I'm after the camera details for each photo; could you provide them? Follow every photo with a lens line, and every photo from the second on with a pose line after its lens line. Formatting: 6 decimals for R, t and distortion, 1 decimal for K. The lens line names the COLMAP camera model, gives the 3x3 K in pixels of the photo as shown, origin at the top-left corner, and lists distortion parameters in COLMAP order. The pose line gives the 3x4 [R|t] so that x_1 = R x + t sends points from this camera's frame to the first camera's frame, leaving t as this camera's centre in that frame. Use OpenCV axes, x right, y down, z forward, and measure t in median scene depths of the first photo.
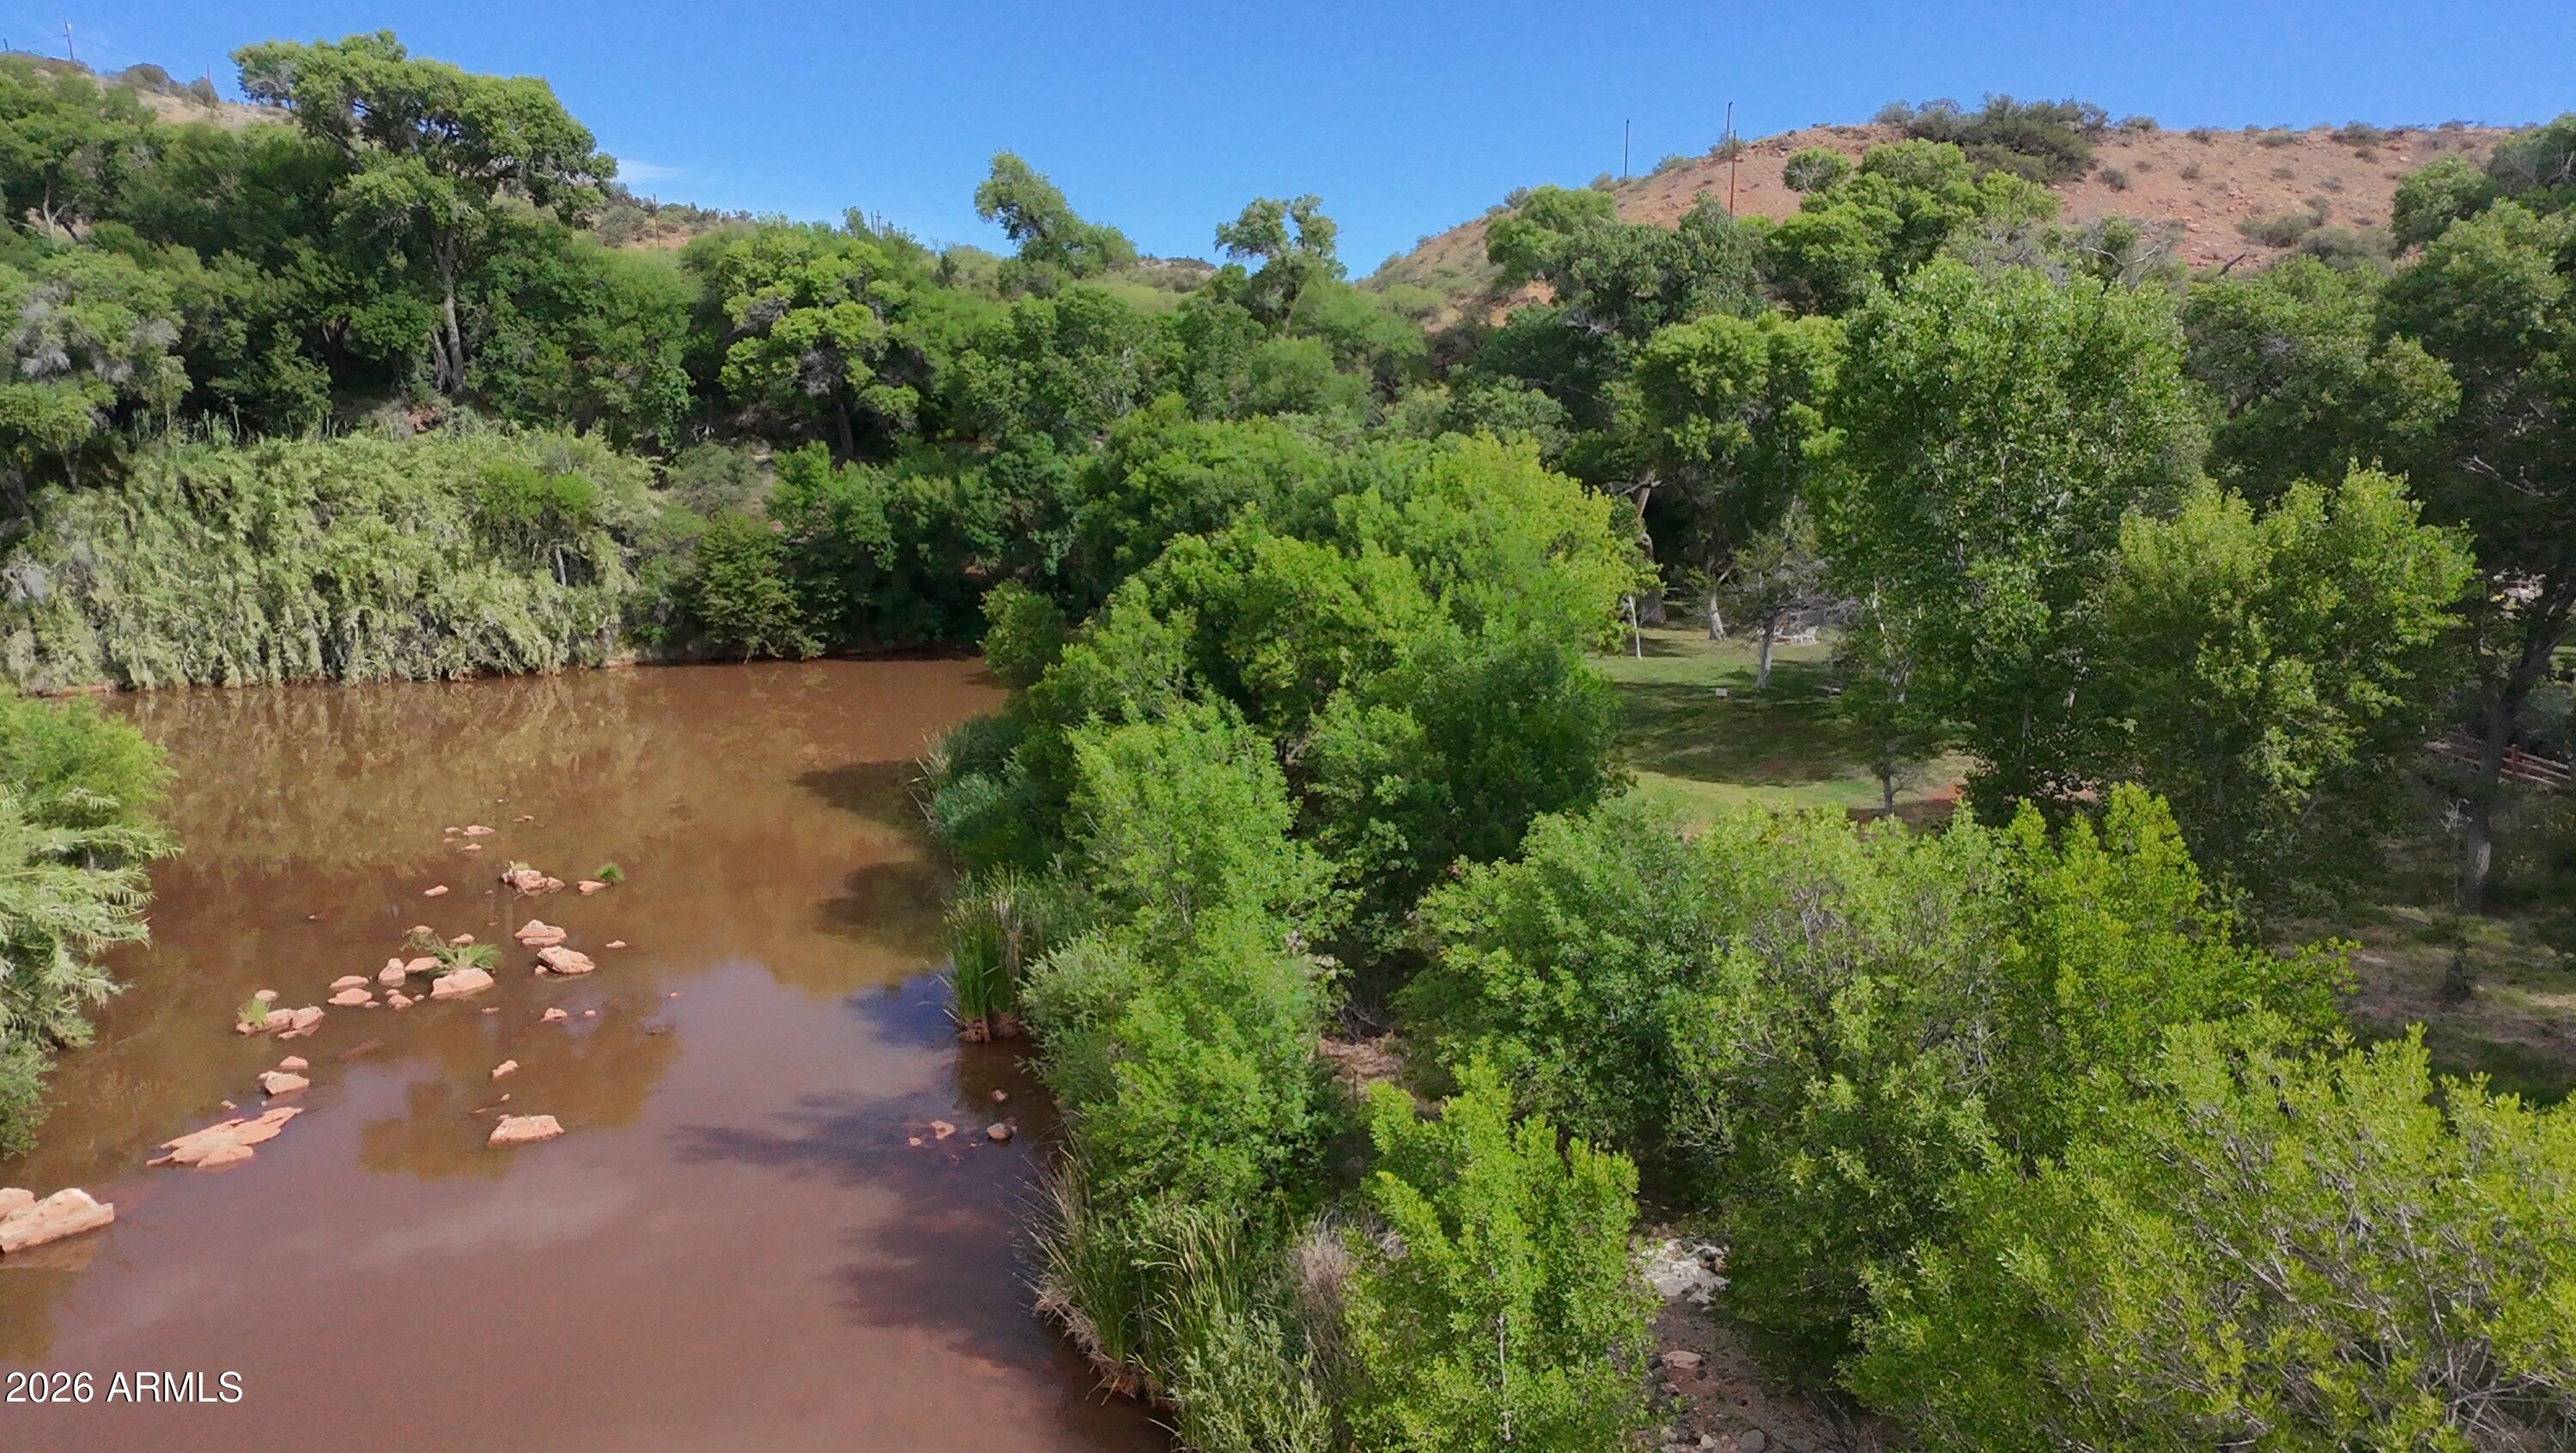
lens RADIAL K [[1634.4, 0, 1287.1], [0, 1634.4, 735.2], [0, 0, 1]] dist [0.005274, -0.005471]
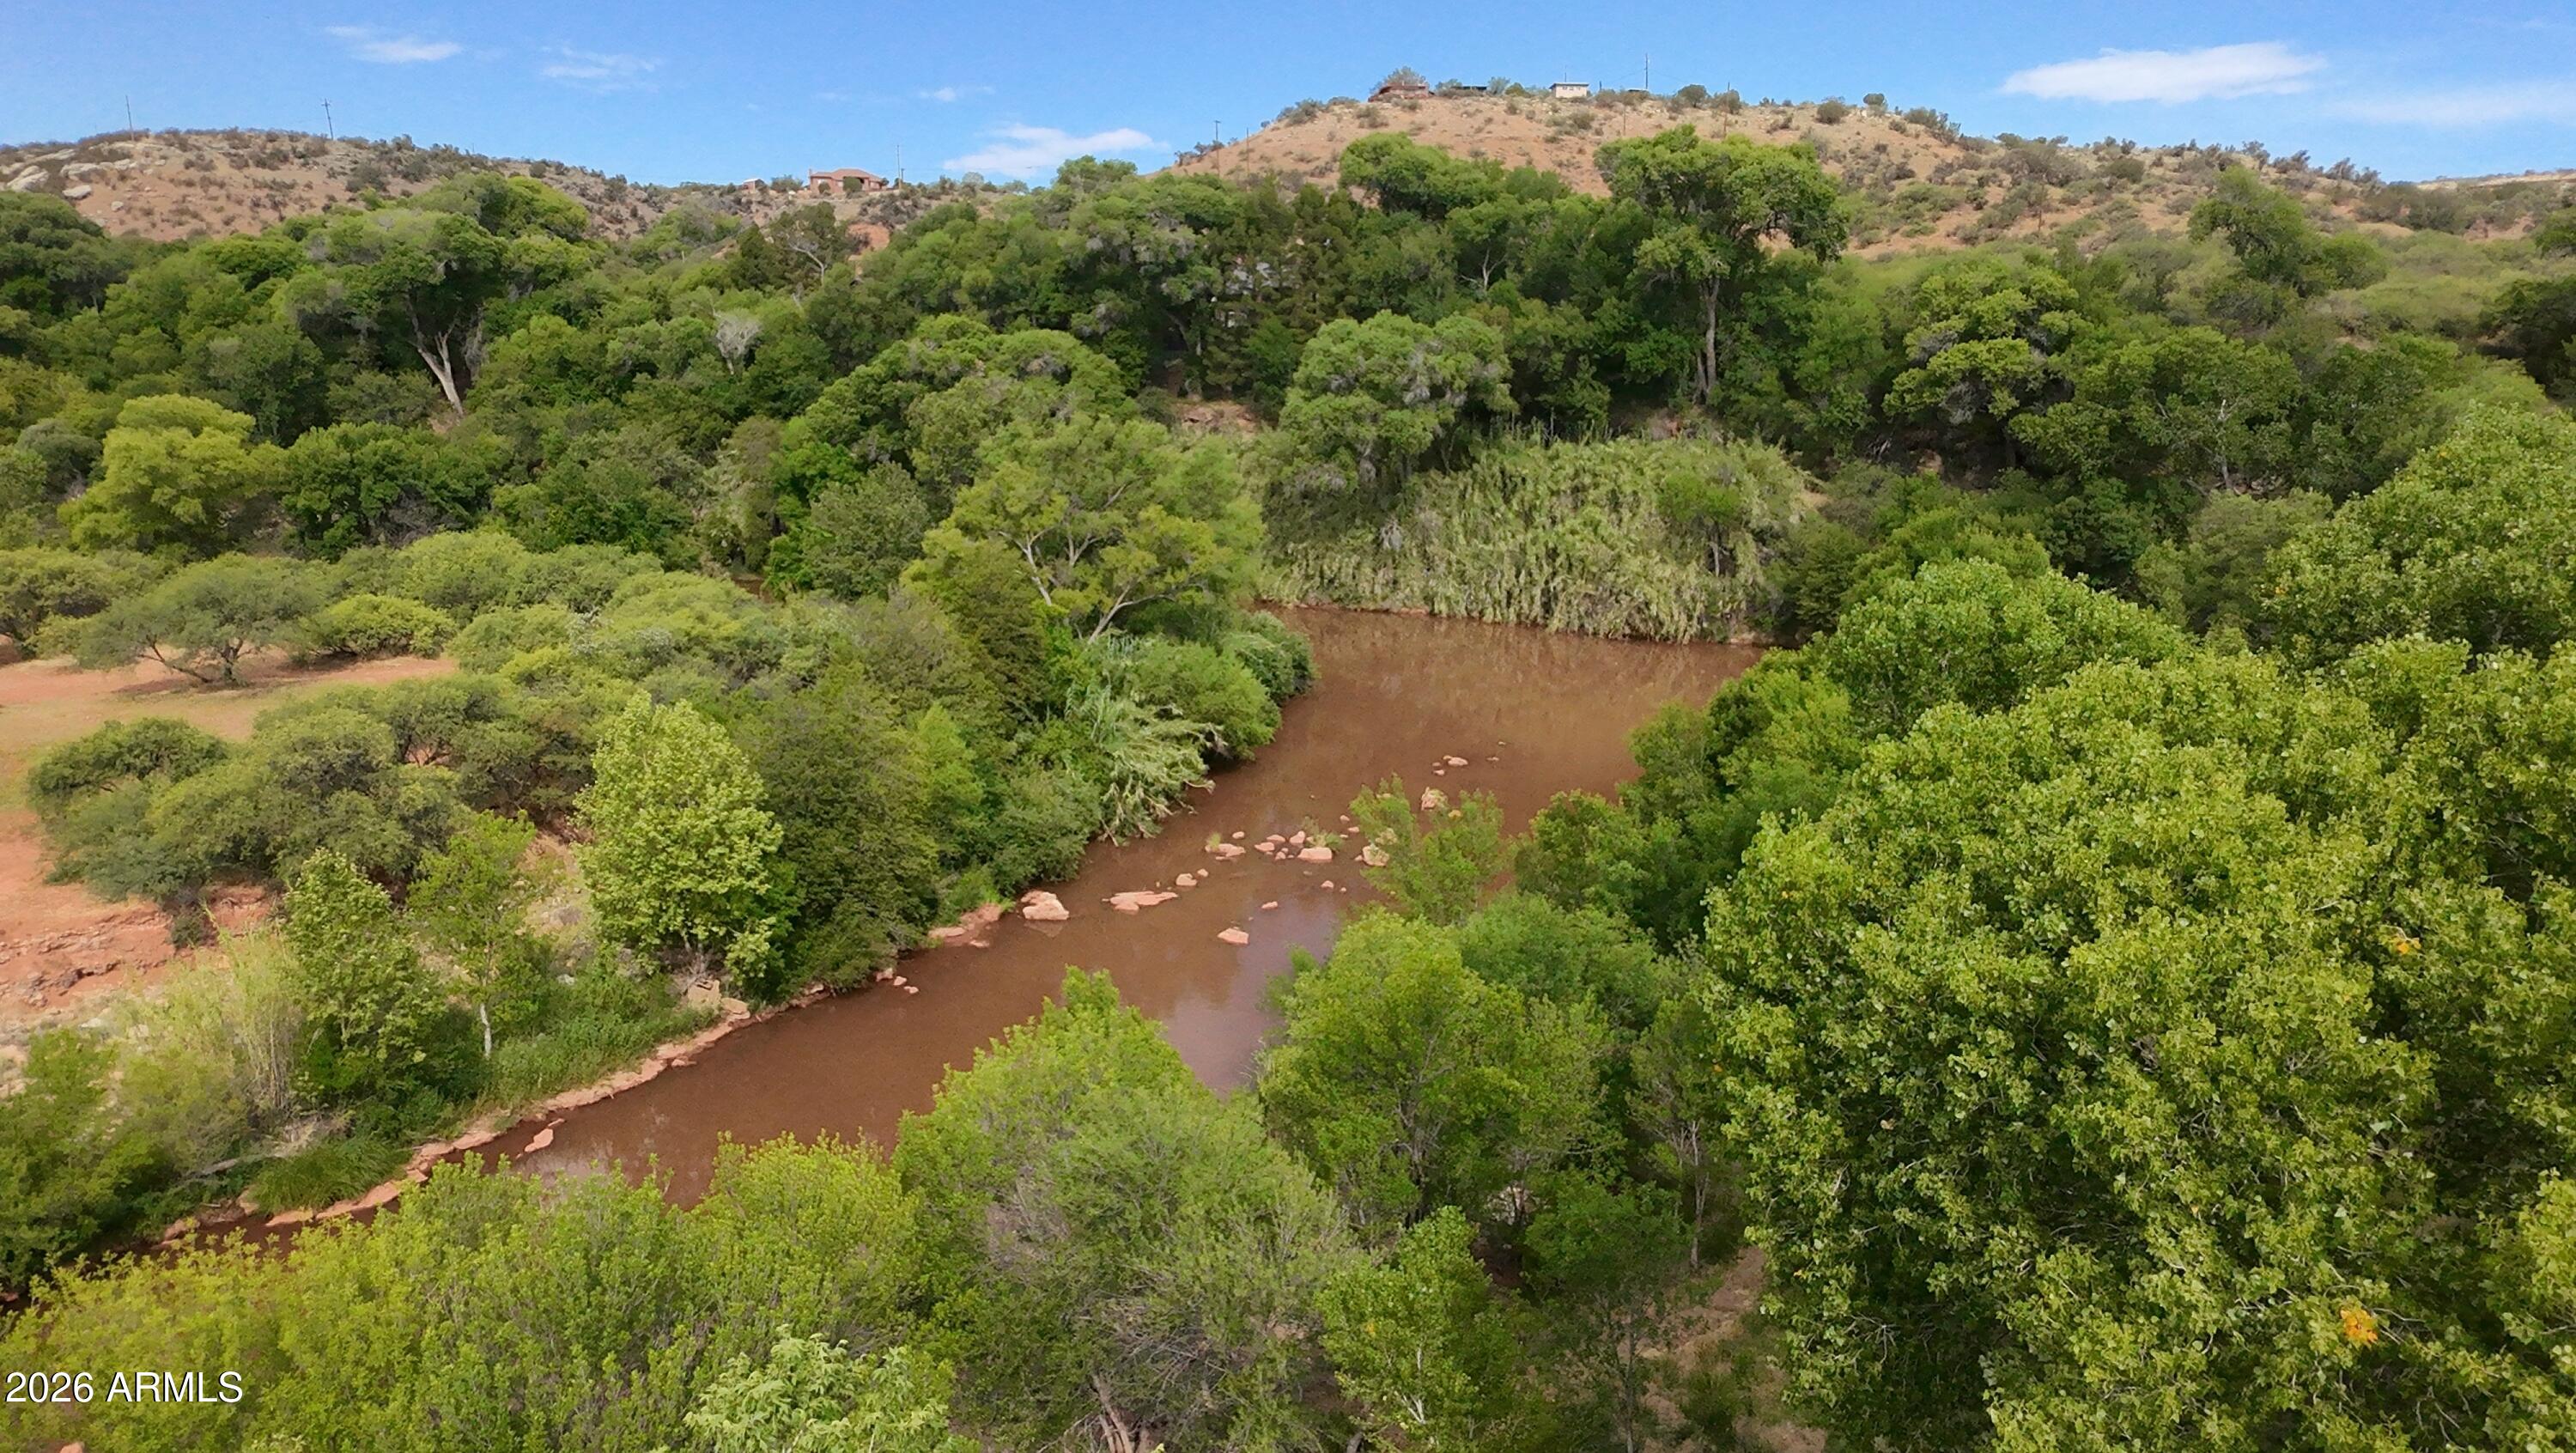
lens RADIAL K [[1634.4, 0, 1292.5], [0, 1634.4, 721.4], [0, 0, 1]] dist [0.005274, -0.005471]
pose [[0.641608, 0.178028, -0.746087, 0.313205], [-0.146765, 0.983214, 0.108398, -0.071269], [0.752861, 0.039951, 0.656966, -0.057913]]
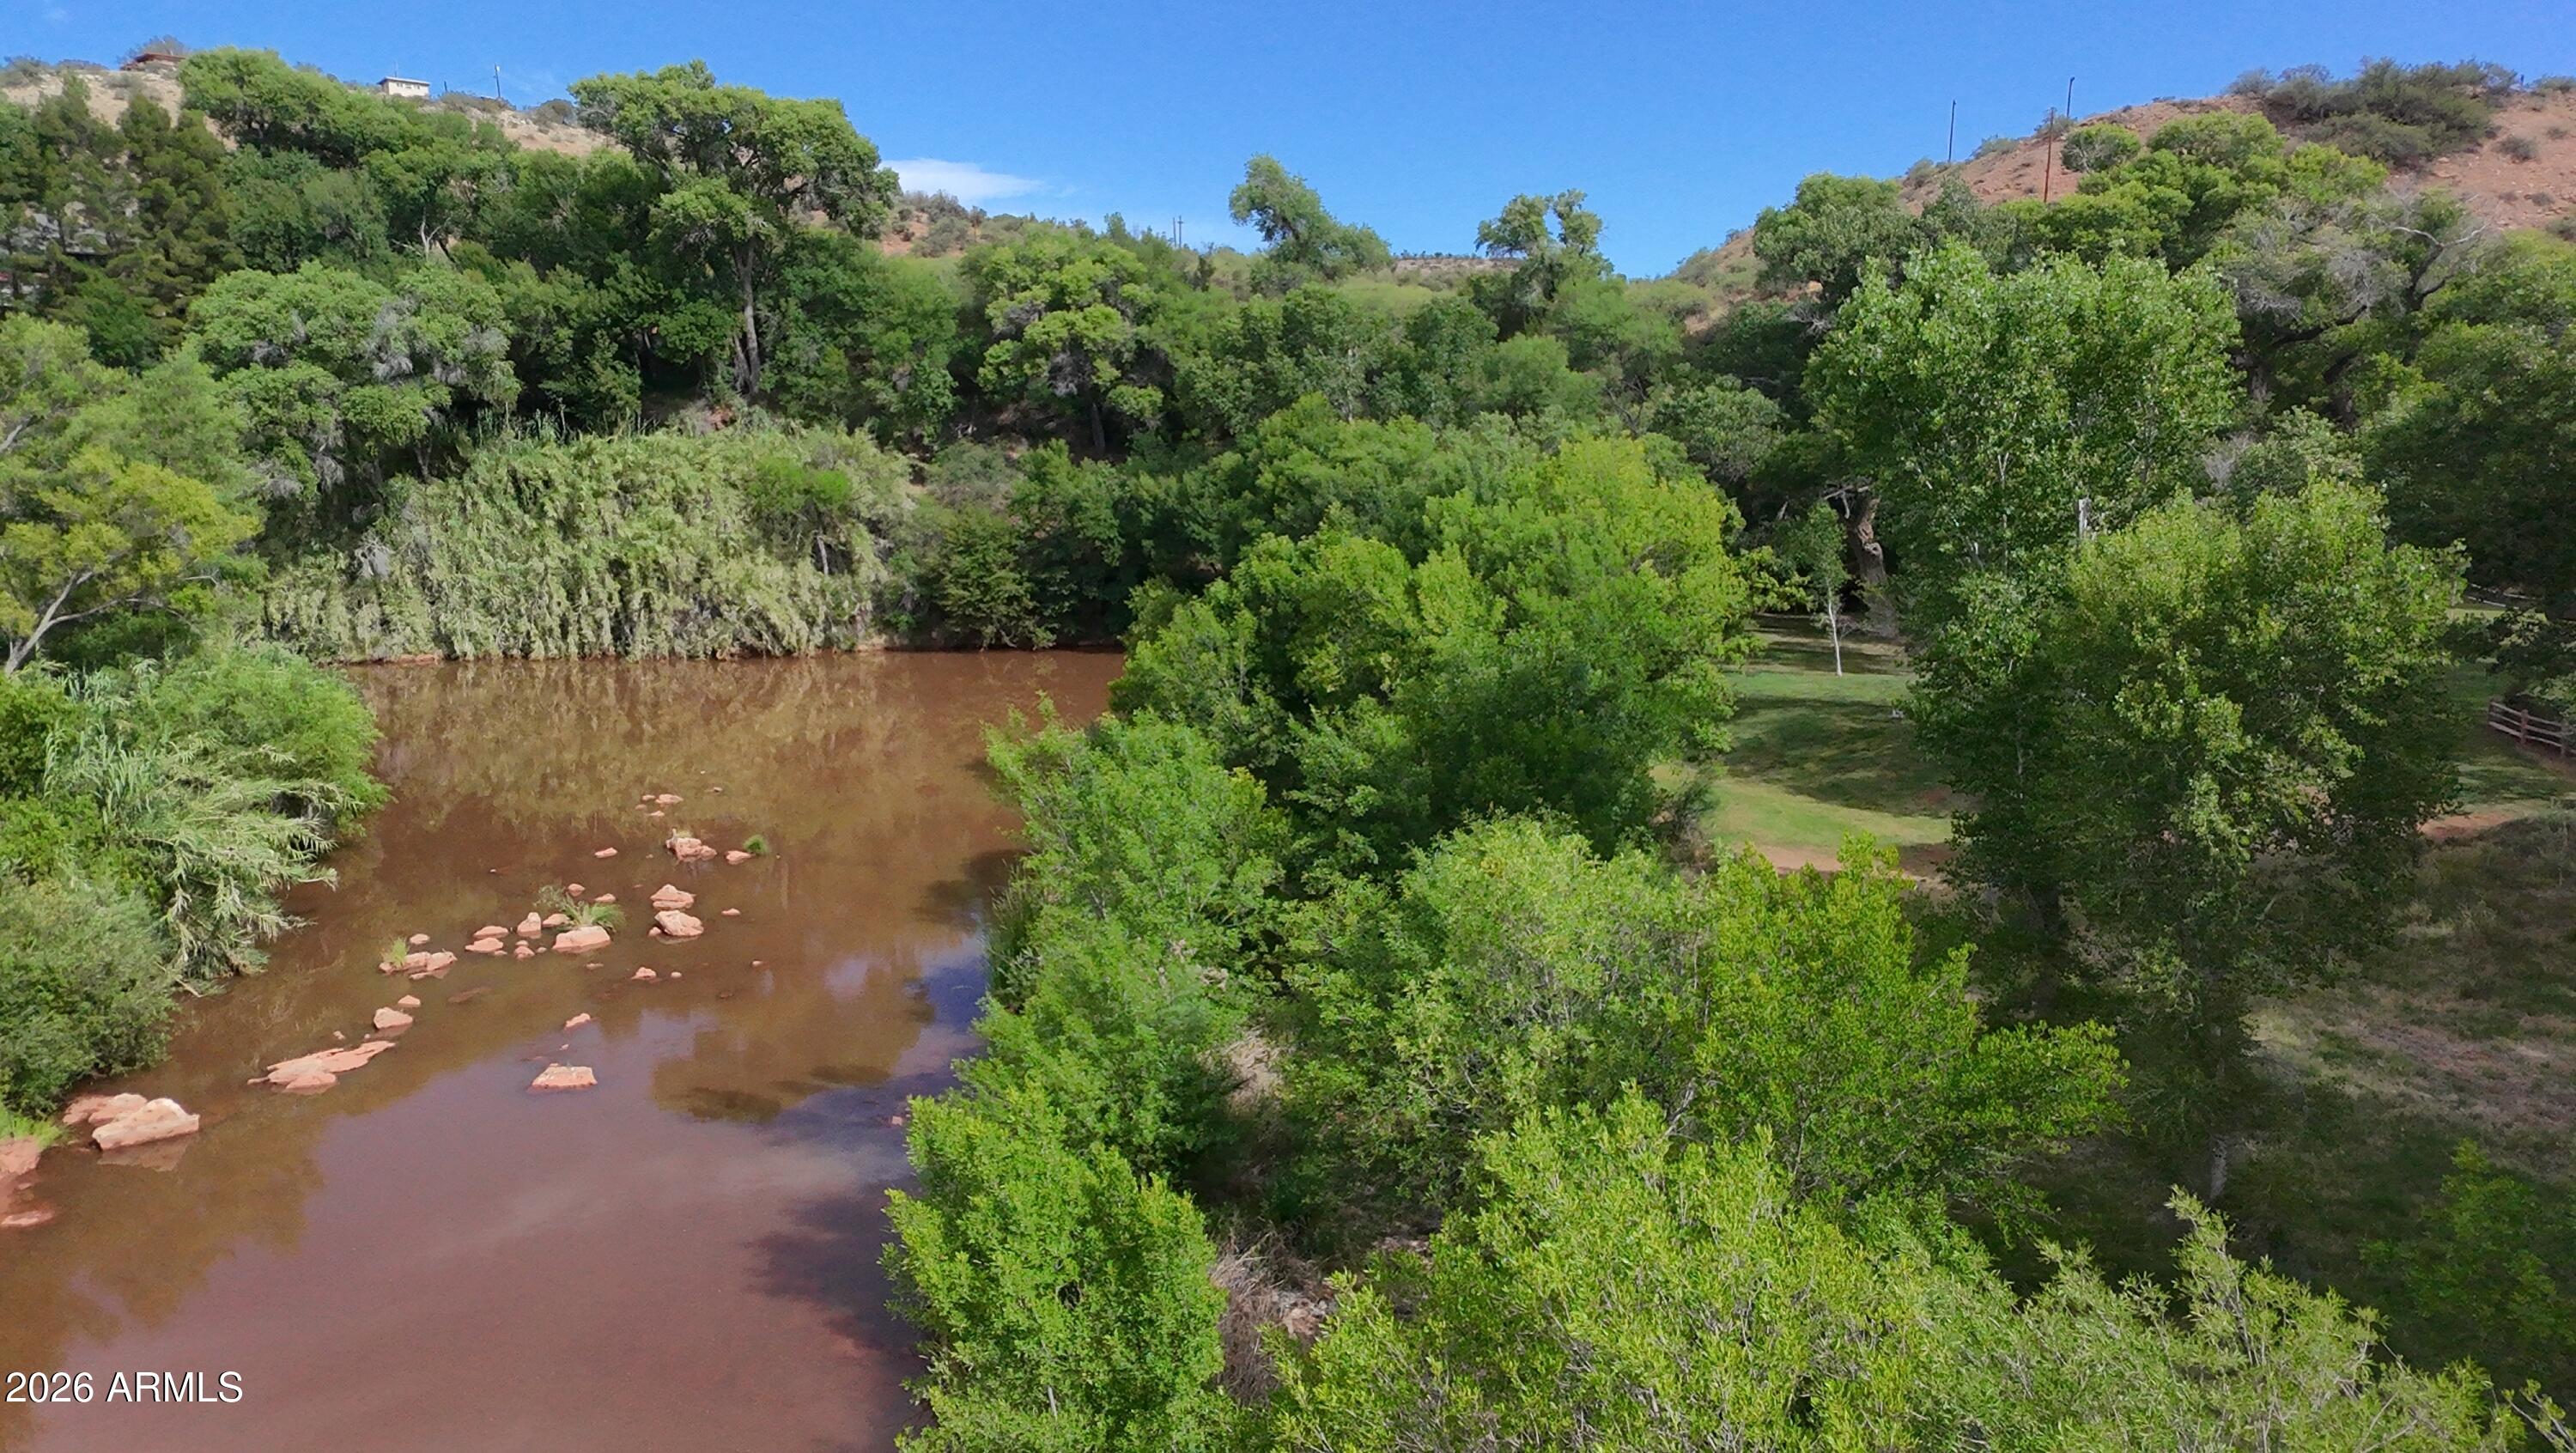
lens RADIAL K [[1634.4, 0, 1291.1], [0, 1634.4, 731.5], [0, 0, 1]] dist [0.005274, -0.005471]
pose [[0.980193, 0.038637, -0.194238, 0.070110], [-0.039029, 0.999236, 0.001810, -0.002541], [0.194160, 0.005807, 0.980953, 0.012936]]
